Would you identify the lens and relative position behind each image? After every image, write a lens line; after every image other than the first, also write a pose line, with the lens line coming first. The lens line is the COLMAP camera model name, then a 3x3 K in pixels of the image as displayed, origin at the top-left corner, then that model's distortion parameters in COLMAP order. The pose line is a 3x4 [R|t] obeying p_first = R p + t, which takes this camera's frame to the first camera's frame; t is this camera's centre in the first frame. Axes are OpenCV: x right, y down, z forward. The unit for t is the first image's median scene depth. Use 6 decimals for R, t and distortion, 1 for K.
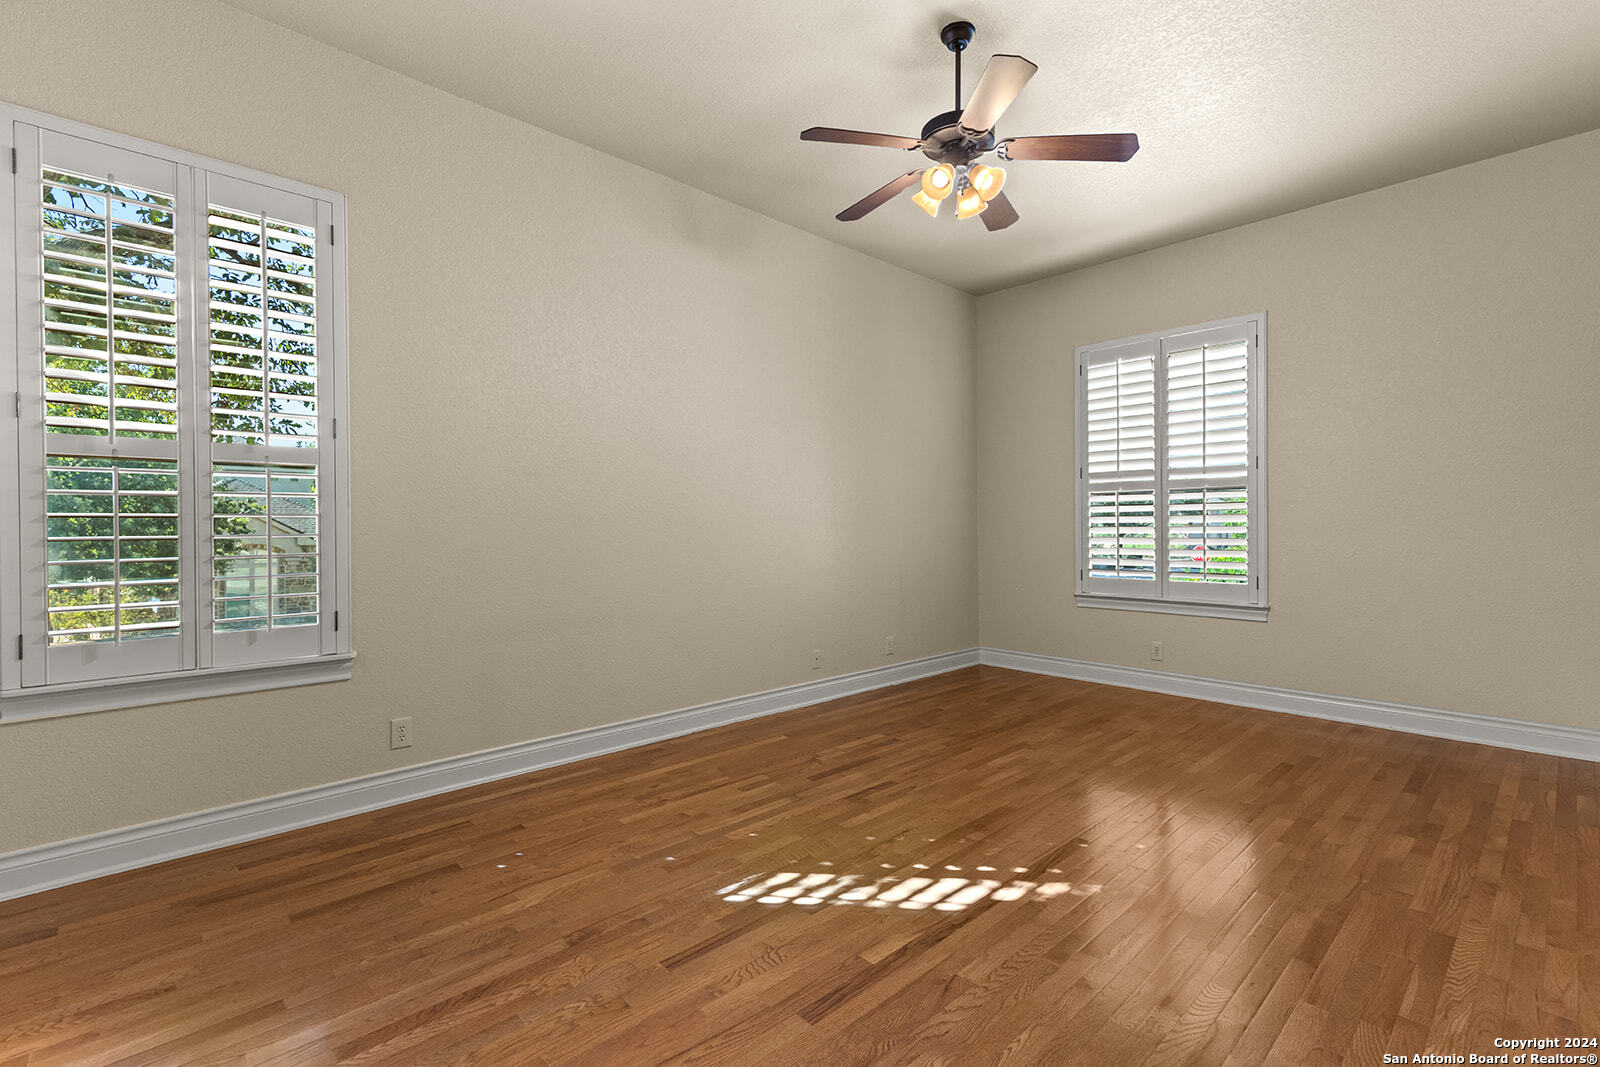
lens RADIAL K [[721.3, 0, 800.2], [0, 721.3, 530.7], [0, 0, 1]] dist [-0.004857, 0.000909]
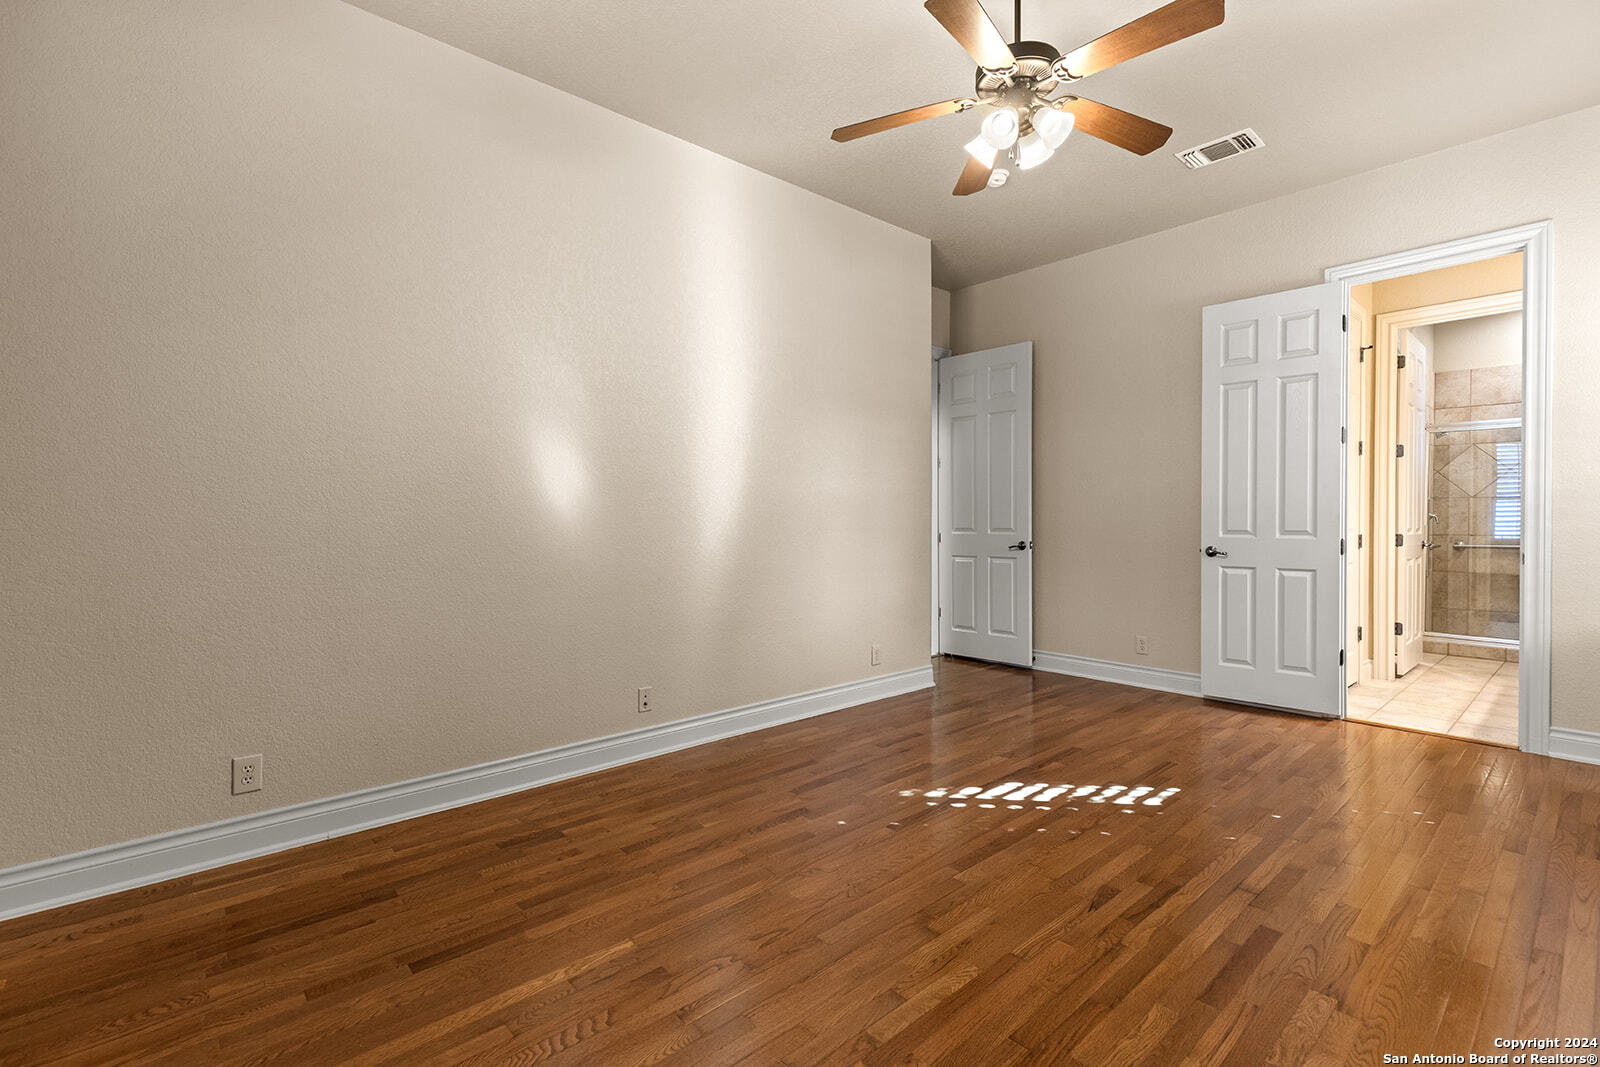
lens RADIAL K [[721.3, 0, 799.4], [0, 721.3, 531.0], [0, 0, 1]] dist [-0.004857, 0.000909]
pose [[-0.999617, 0.015745, 0.022747, 0.538645], [0.016115, 0.999739, 0.016213, -0.008996], [-0.022486, 0.016574, -0.999610, 2.208132]]
